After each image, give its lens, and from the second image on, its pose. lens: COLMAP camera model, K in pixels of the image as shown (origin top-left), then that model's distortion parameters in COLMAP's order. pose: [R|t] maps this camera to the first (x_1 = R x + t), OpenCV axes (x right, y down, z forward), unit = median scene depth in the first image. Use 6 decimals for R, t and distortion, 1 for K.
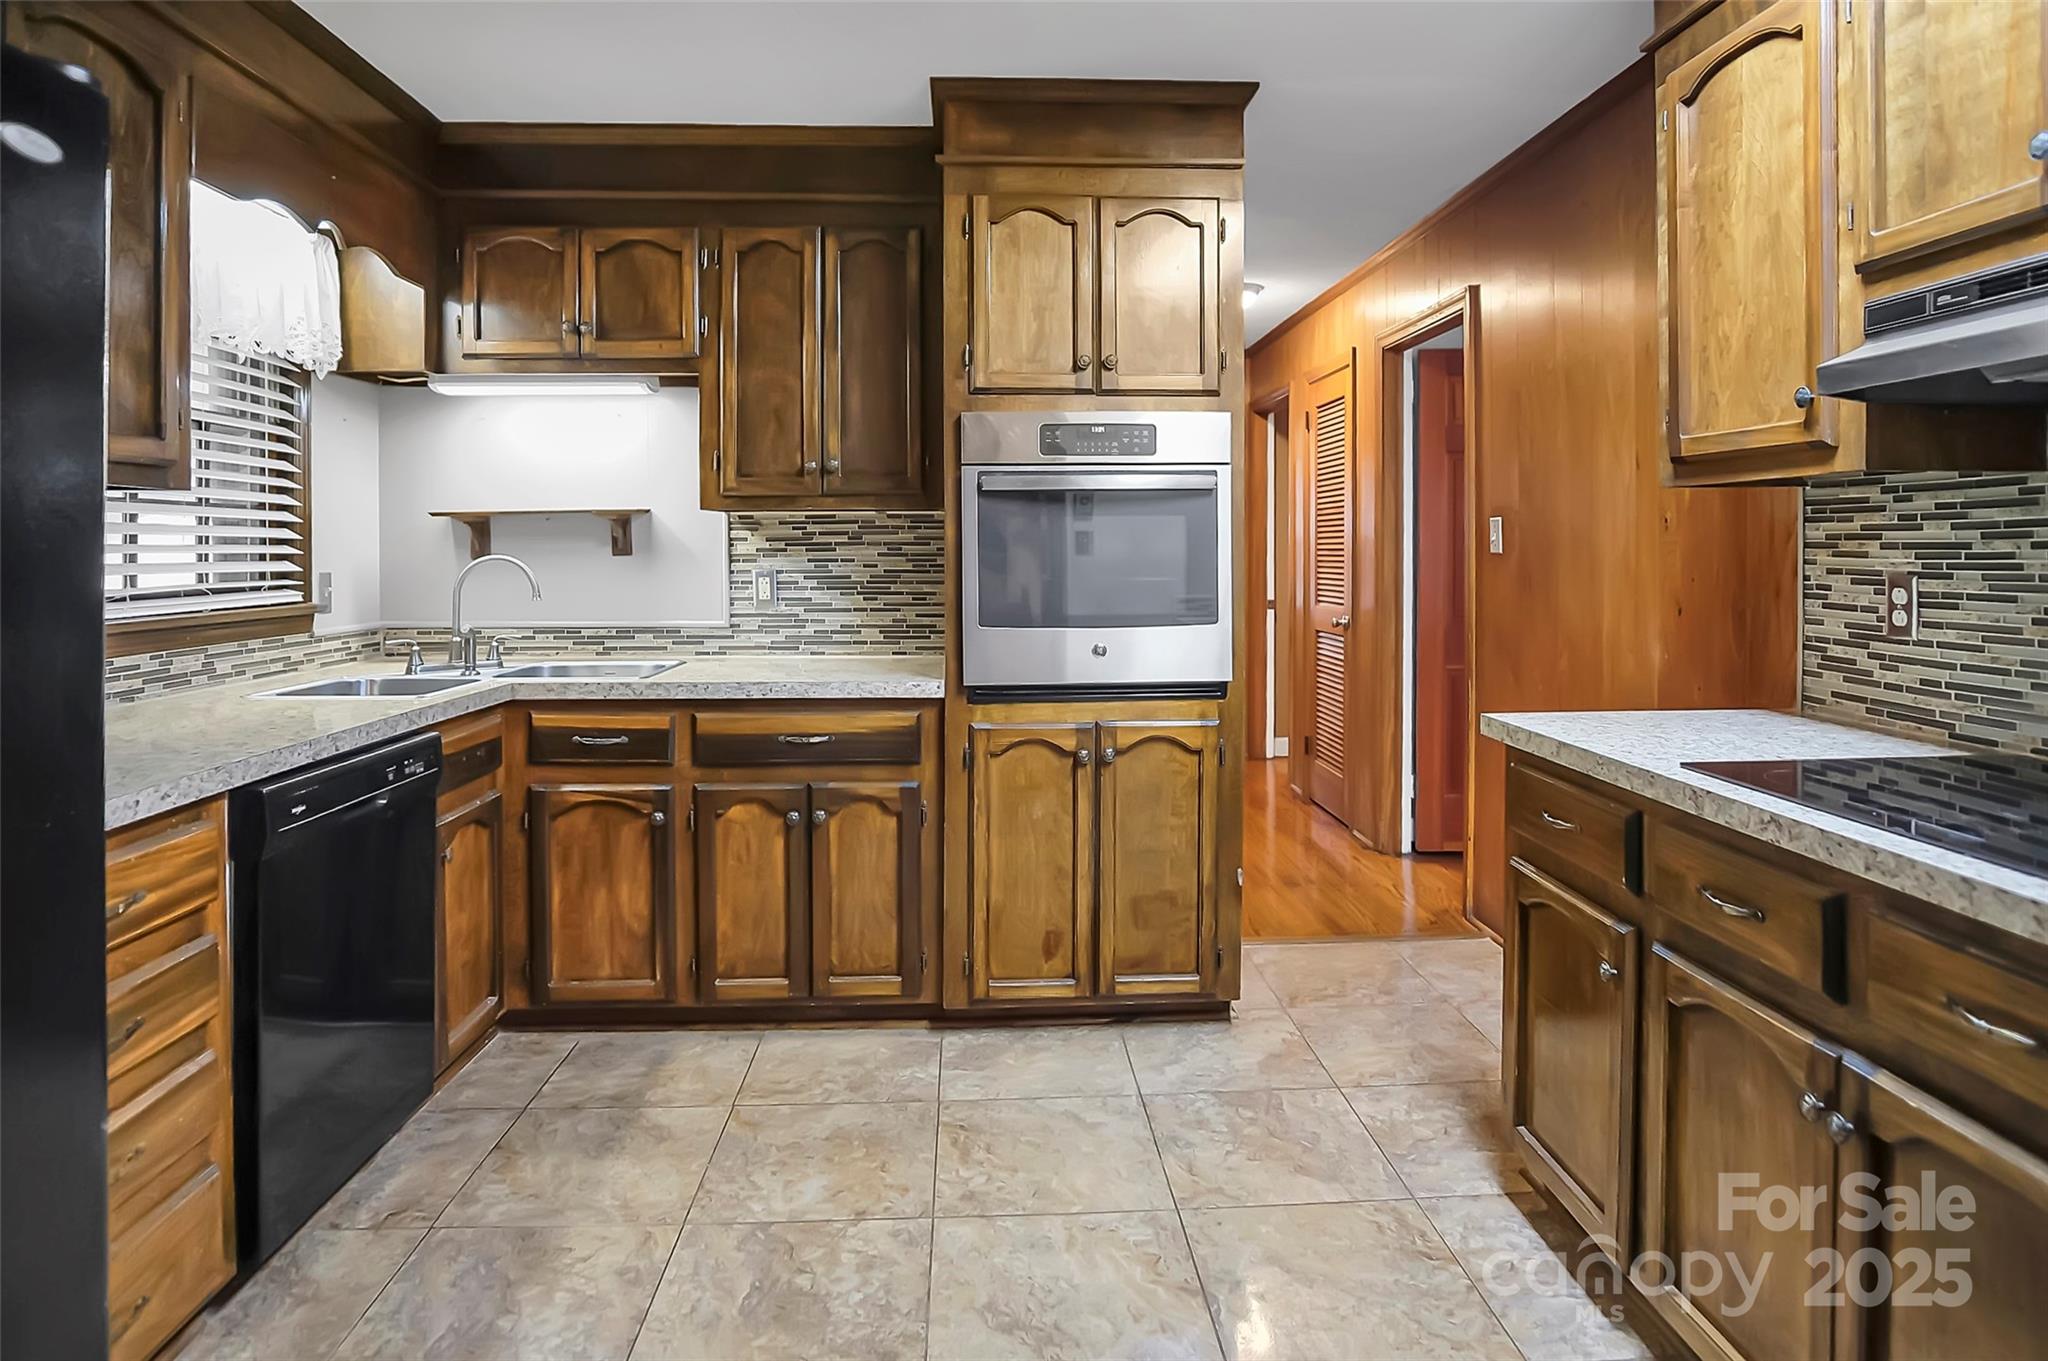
lens RADIAL K [[1184.6, 0, 1026.1], [0, 1184.6, 561.2], [0, 0, 1]] dist [-0.030451, 0.003933]
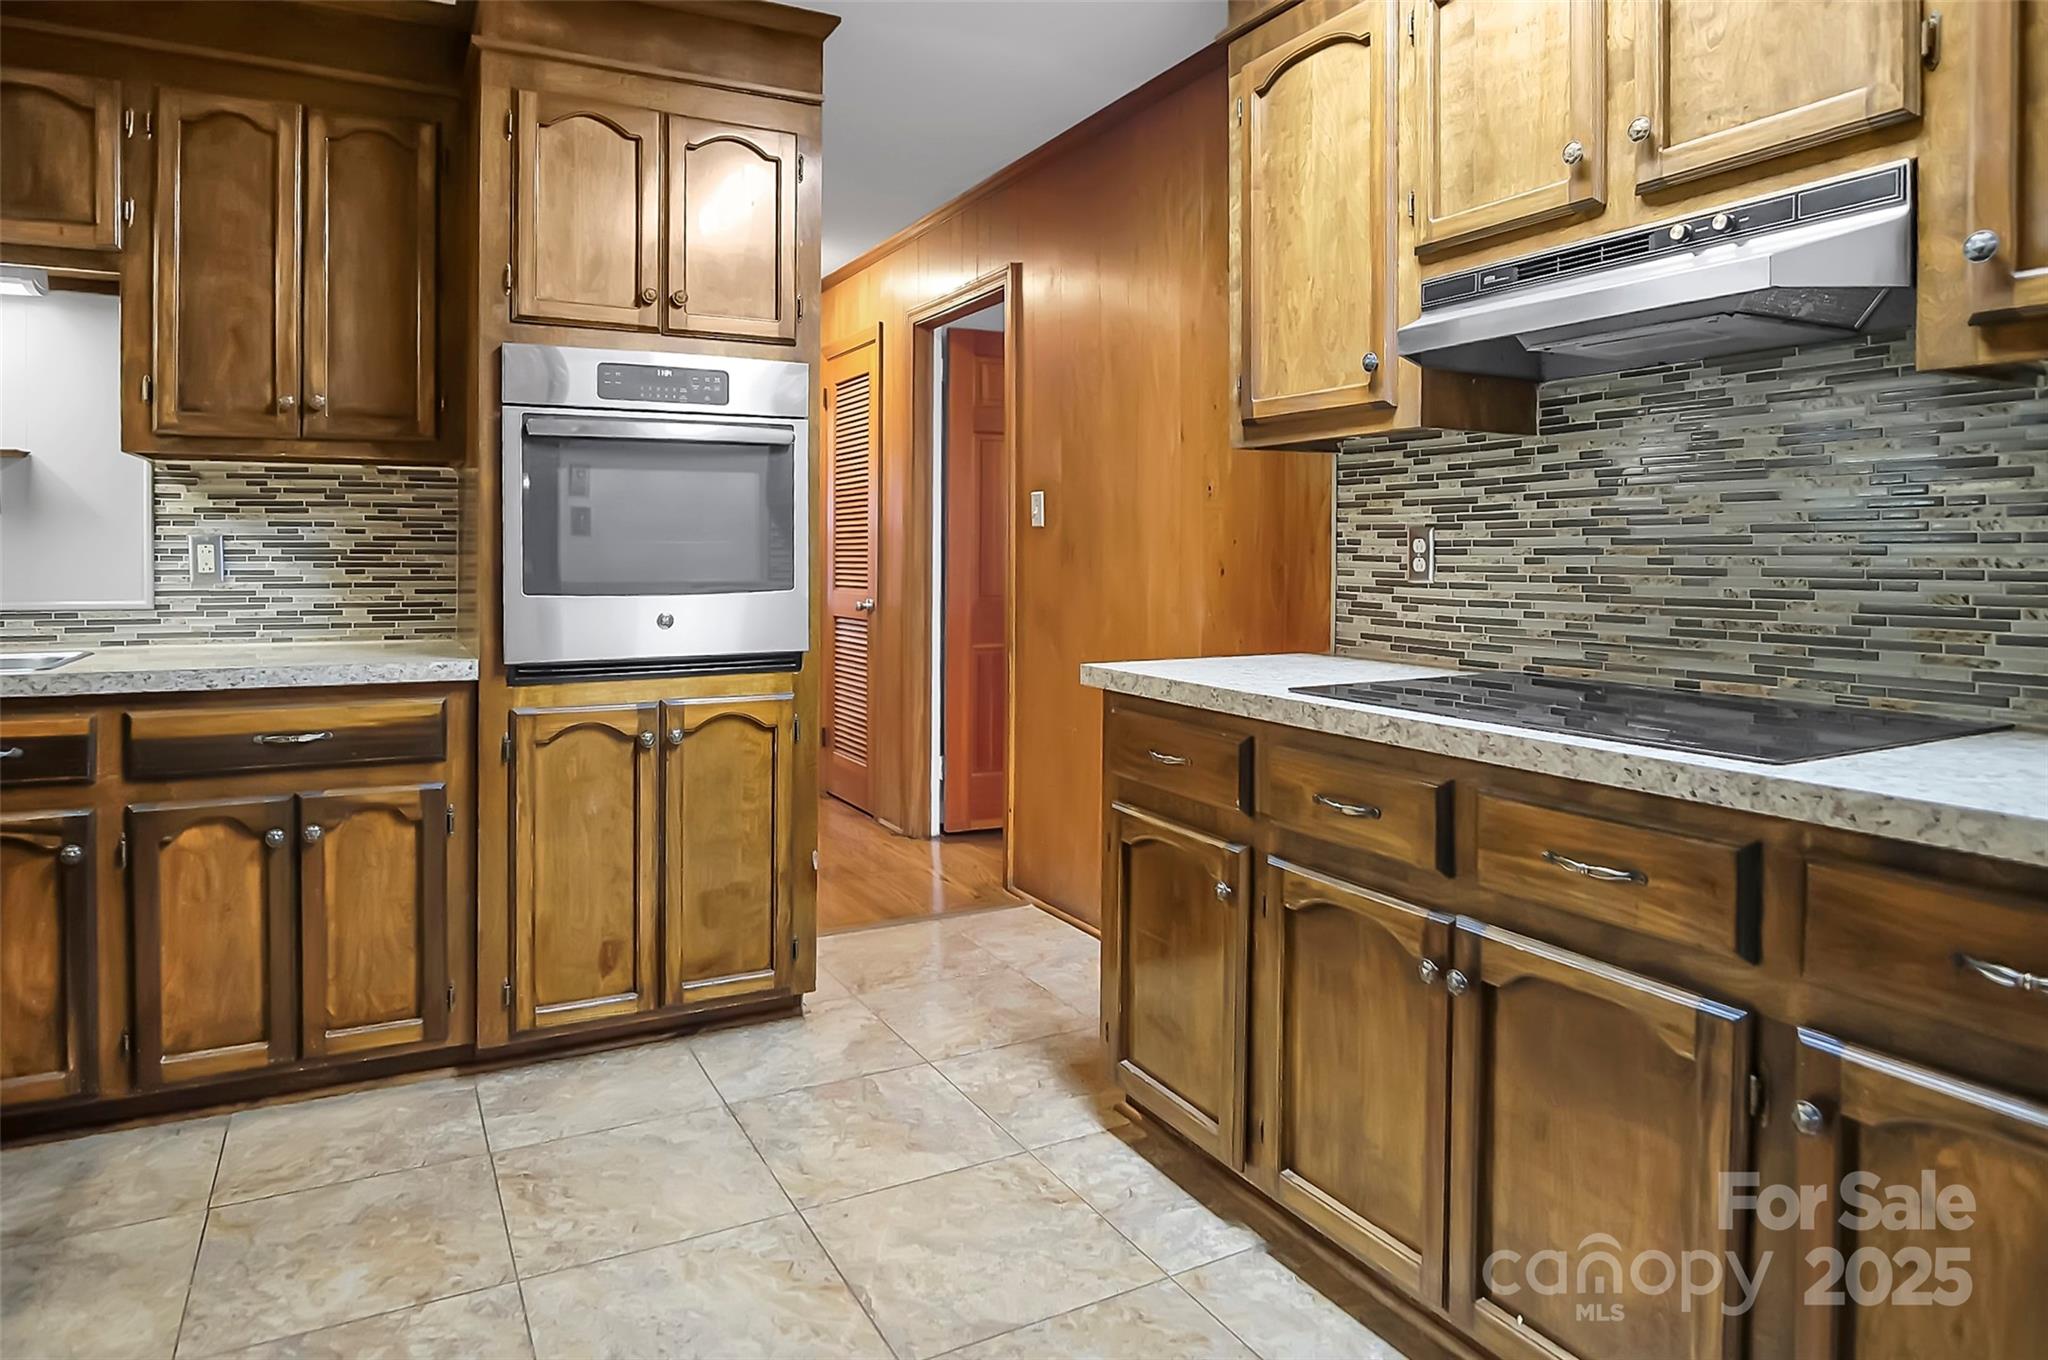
lens RADIAL K [[1246.5, 0, 1023.7], [0, 1246.5, 566.6], [0, 0, 1]] dist [-0.036215, 0.010332]
pose [[0.905176, -0.002009, 0.425032, -0.094546], [0.001784, 0.999998, 0.000929, 0.035238], [-0.425033, -0.000082, 0.905178, 0.036492]]
